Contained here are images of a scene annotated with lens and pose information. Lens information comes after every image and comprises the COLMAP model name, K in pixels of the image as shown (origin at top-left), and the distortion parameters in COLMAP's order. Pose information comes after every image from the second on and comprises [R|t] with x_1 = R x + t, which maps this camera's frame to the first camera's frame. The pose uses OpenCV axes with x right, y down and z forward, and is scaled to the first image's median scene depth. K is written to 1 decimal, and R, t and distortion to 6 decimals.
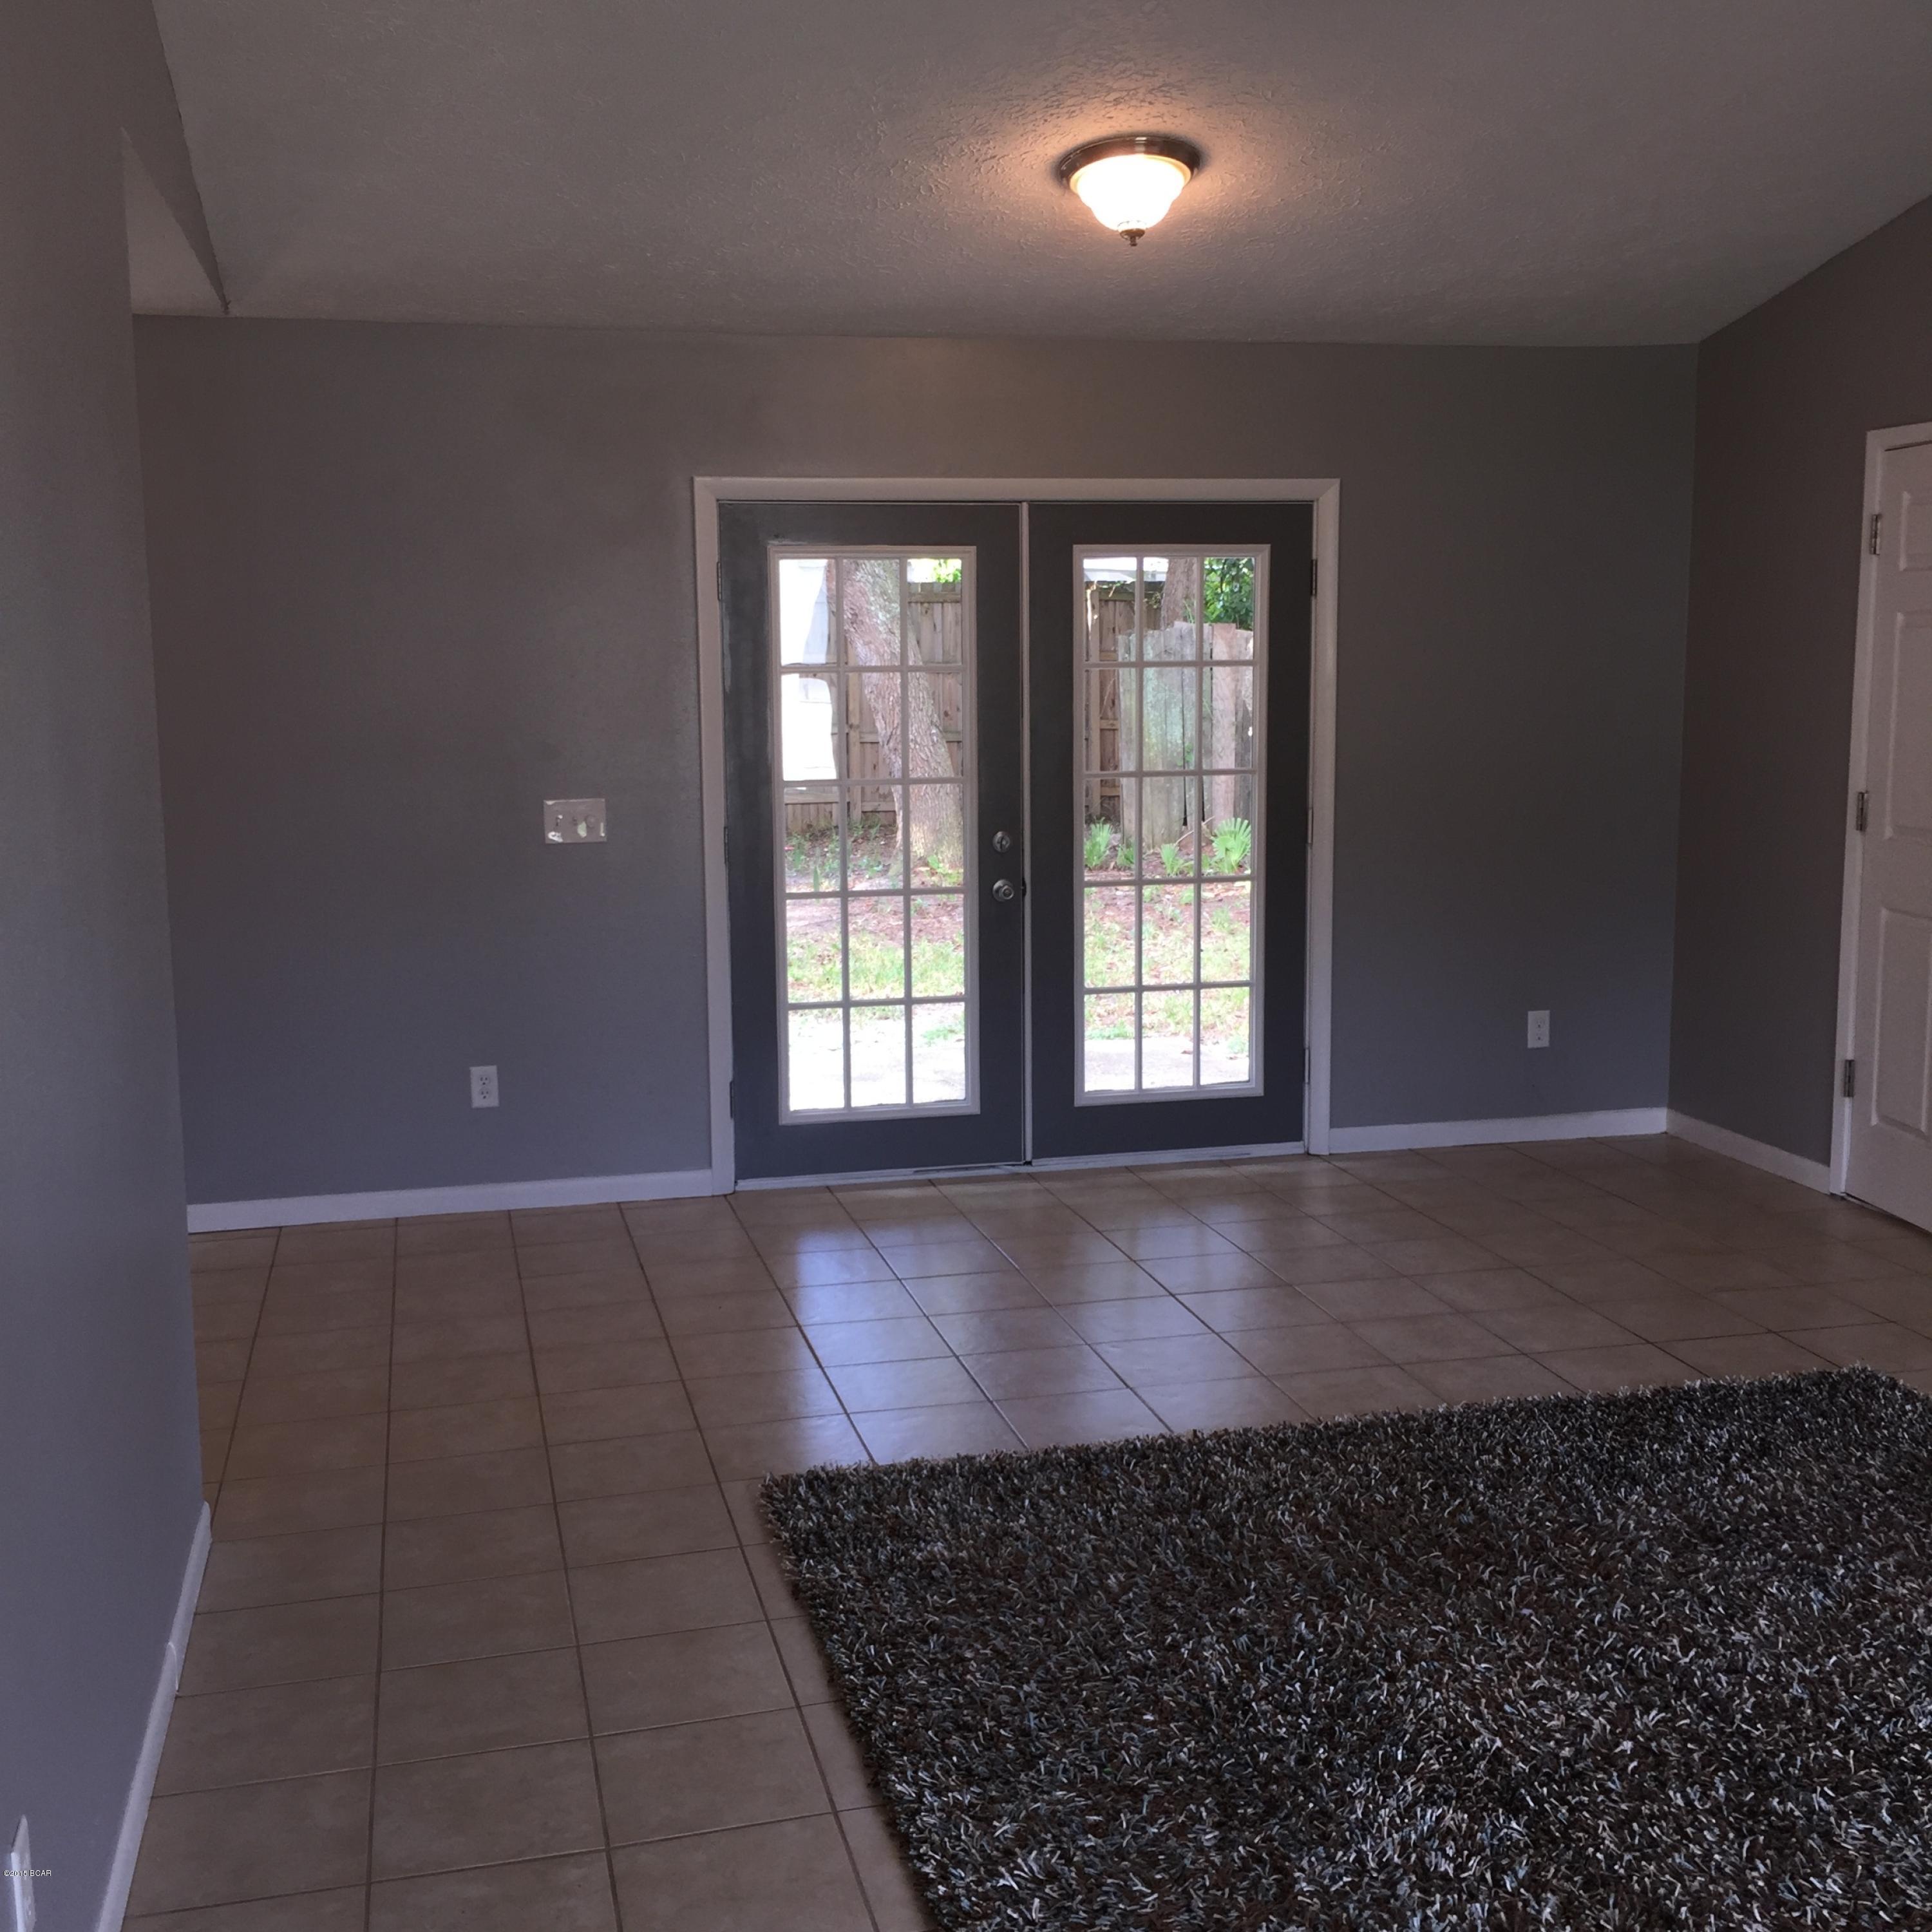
lens RADIAL K [[2215.3, 0, 966.0], [0, 2215.3, 966.0], [0, 0, 1]] dist [0.085764, -0.122812]
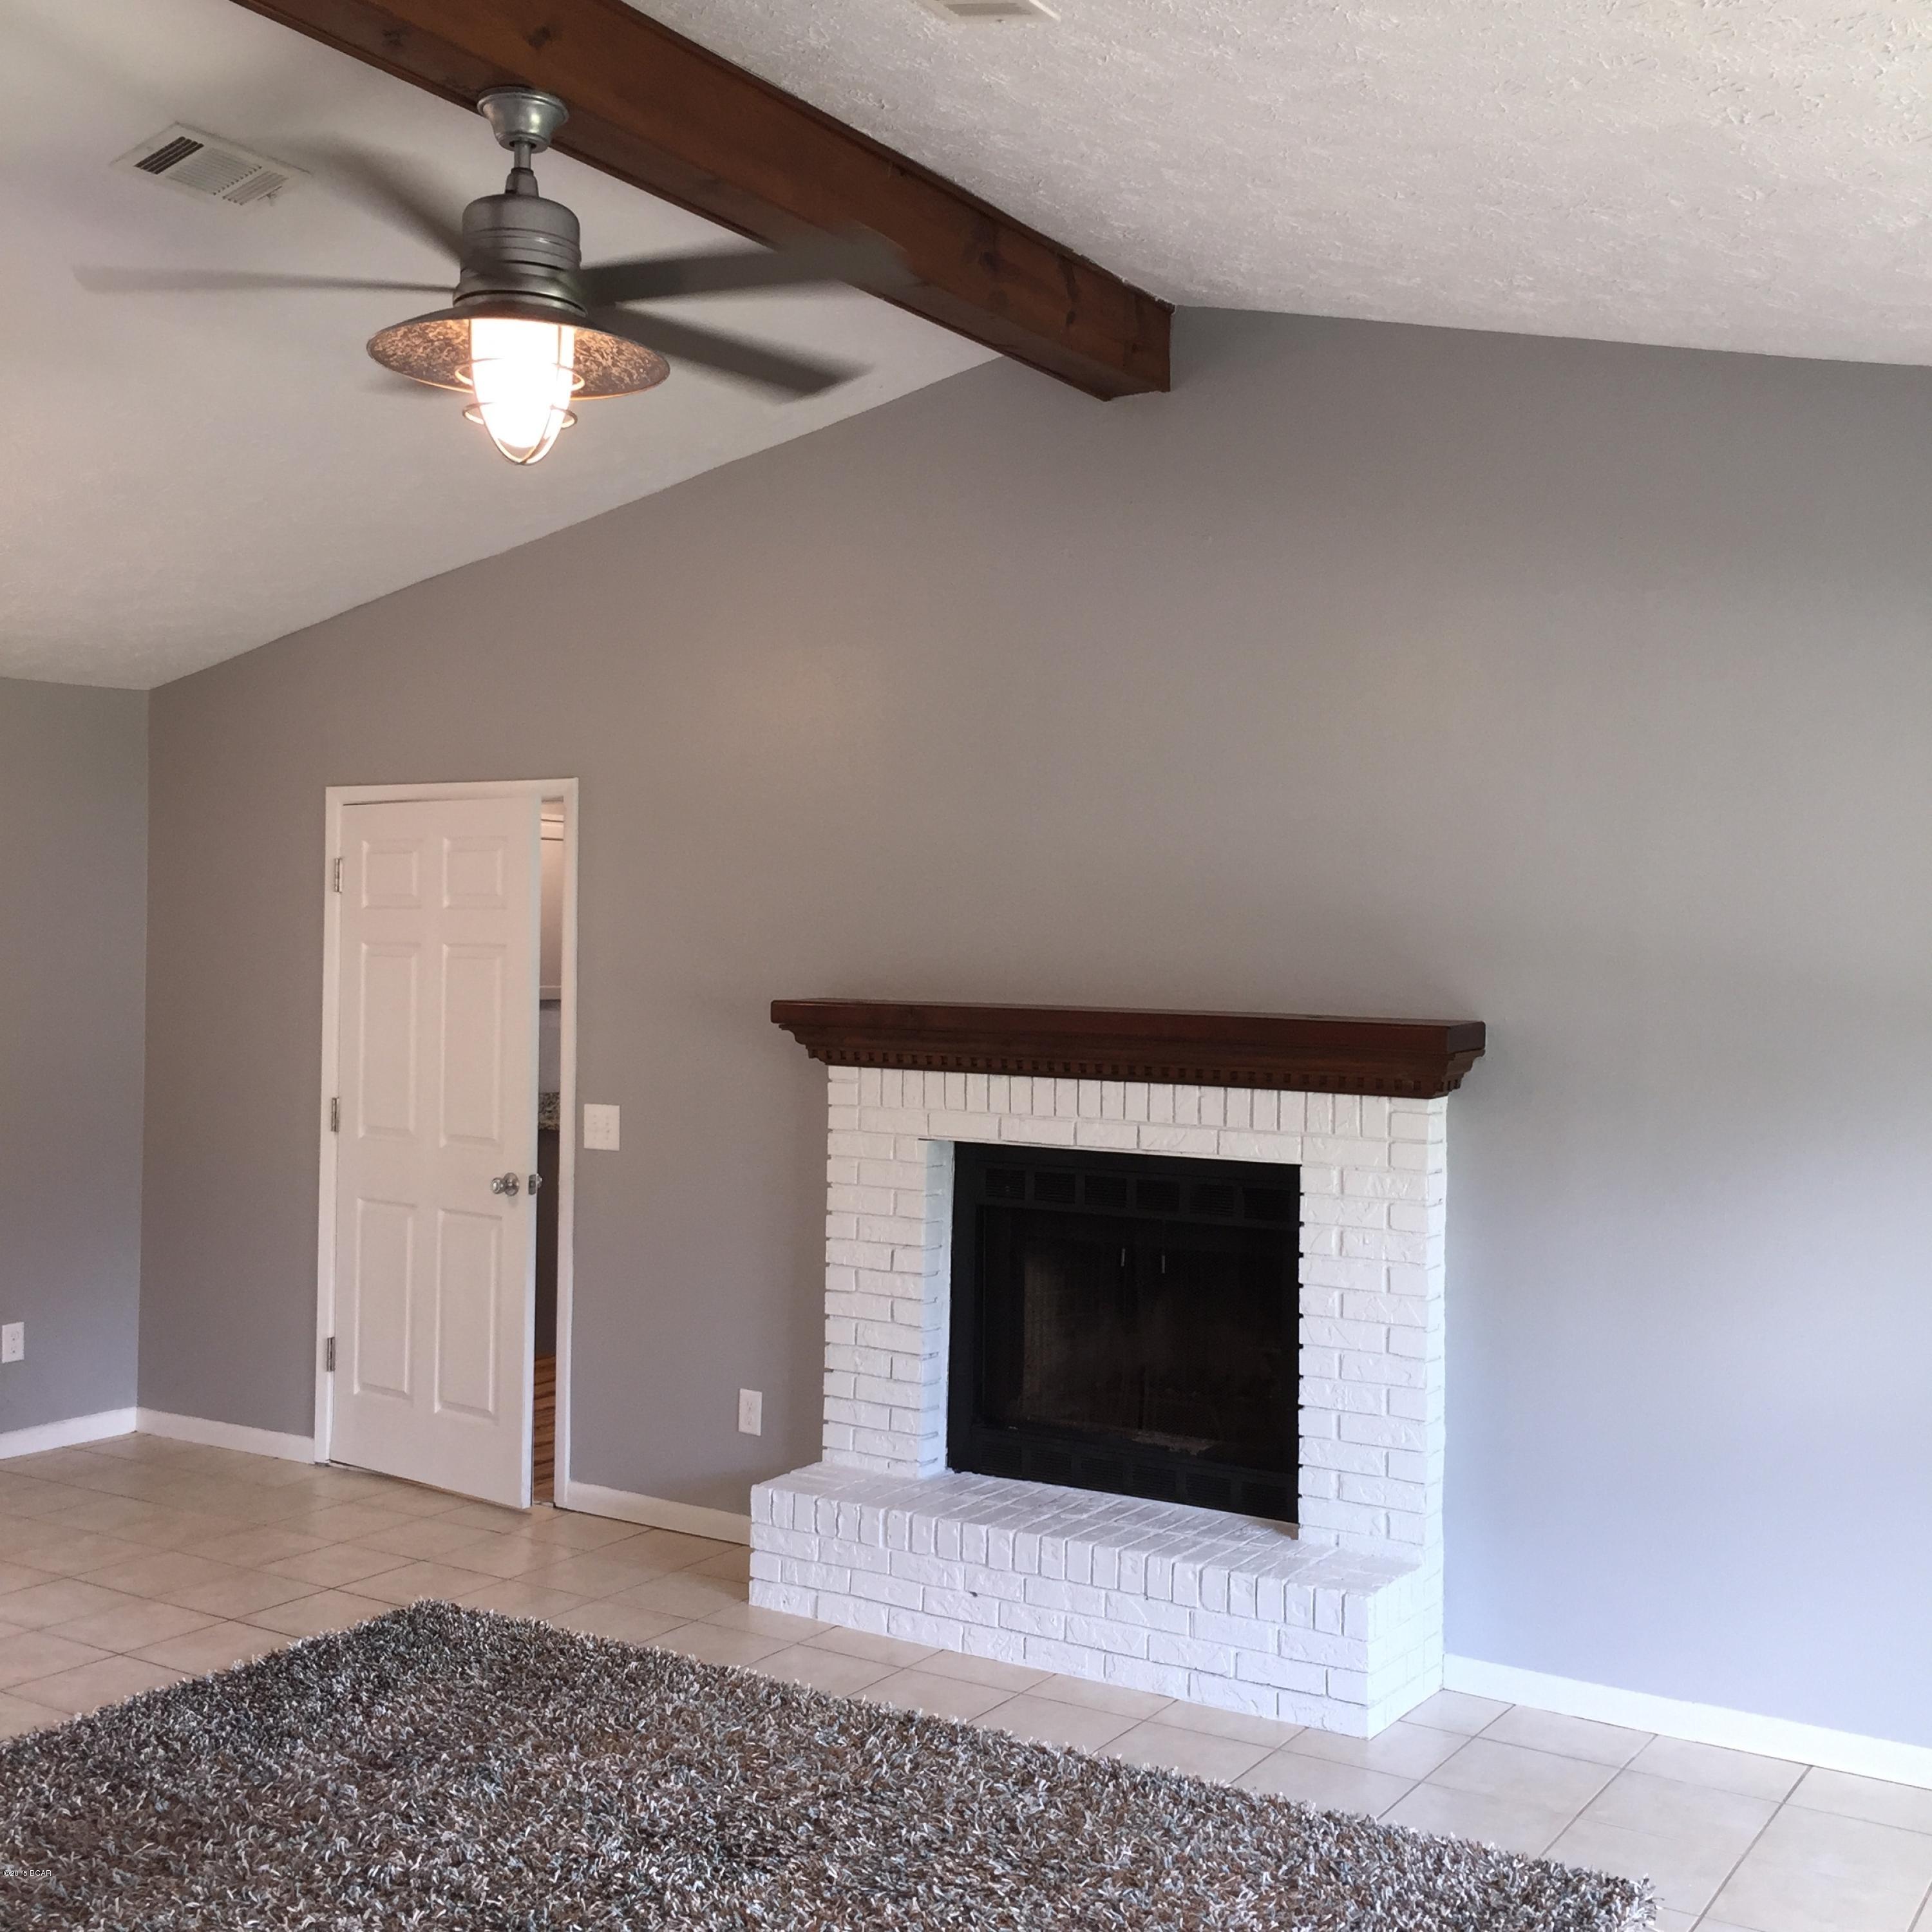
lens RADIAL K [[2202.4, 0, 972.5], [0, 2202.4, 954.9], [0, 0, 1]] dist [0.060437, -0.061209]
pose [[0.721002, 0.019079, 0.692670, -0.213039], [0.078046, 0.991024, -0.108535, -0.003250], [-0.688524, 0.132314, 0.713042, -0.048880]]
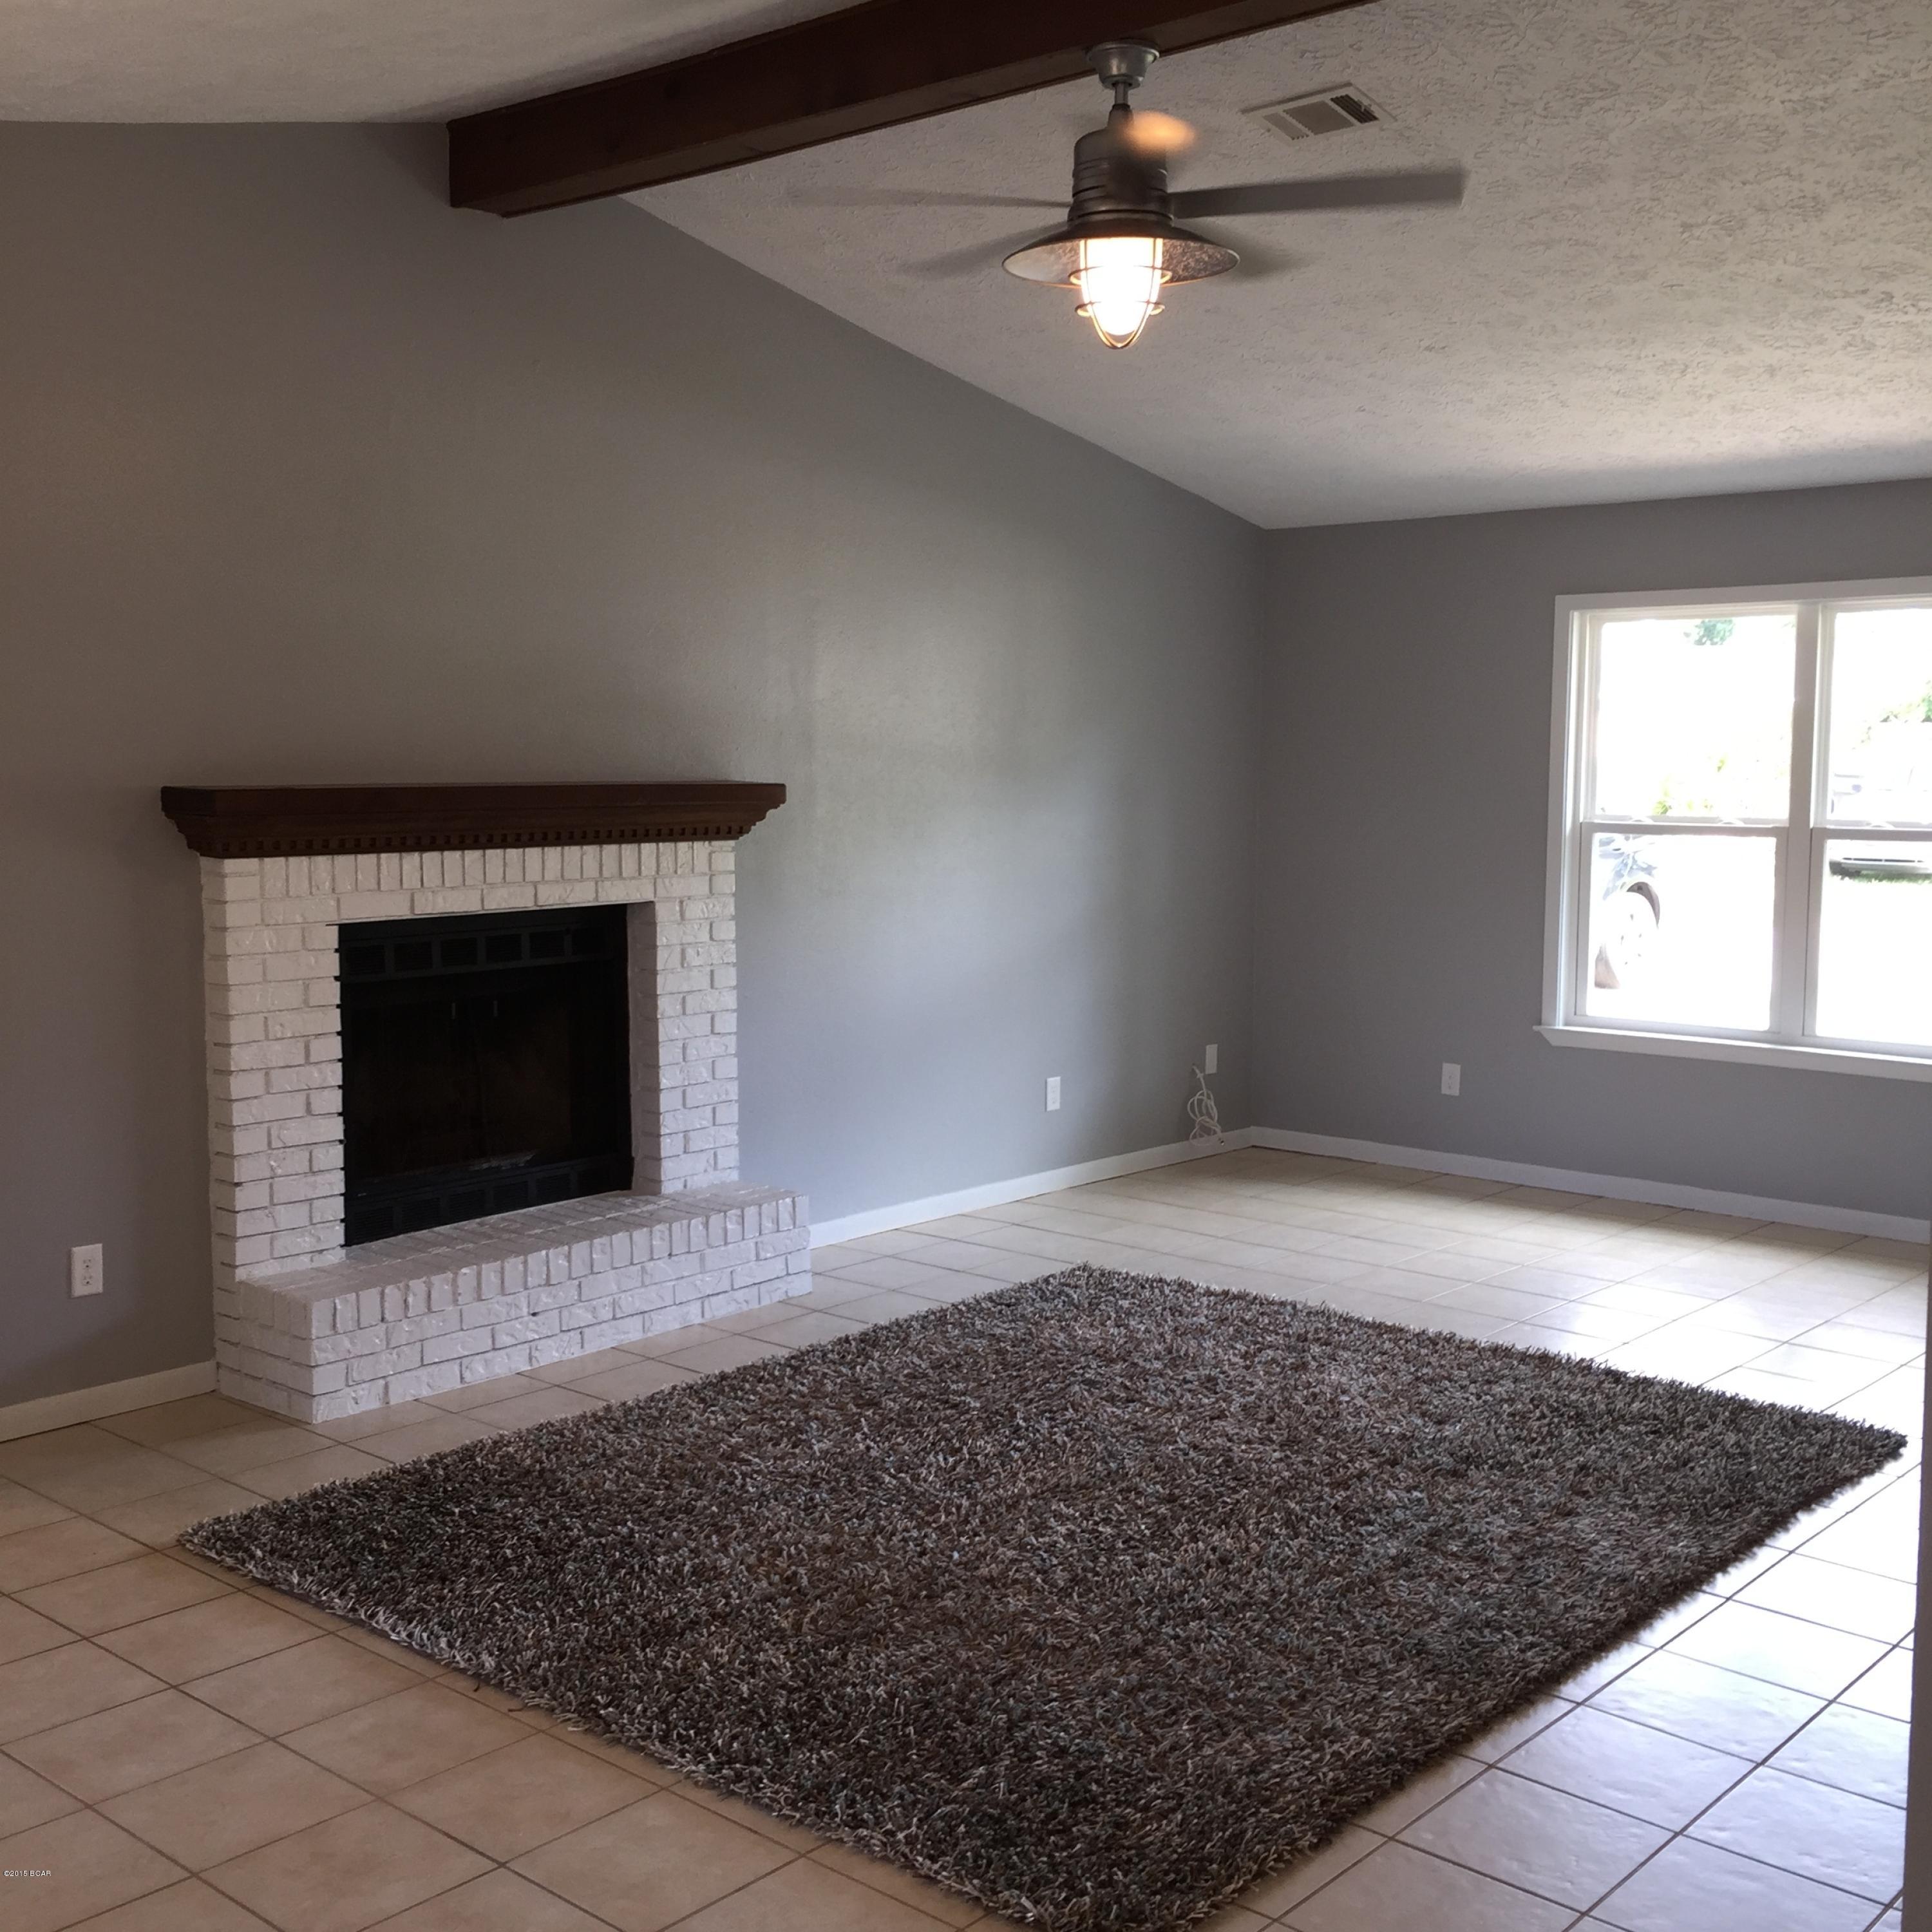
lens RADIAL K [[2202.4, 0, 972.5], [0, 2202.4, 954.9], [0, 0, 1]] dist [0.060437, -0.061209]
pose [[-0.567973, -0.073653, 0.819745, -0.605017], [0.121383, 0.977601, 0.171938, -0.200775], [-0.814047, 0.197159, -0.546311, 1.338201]]
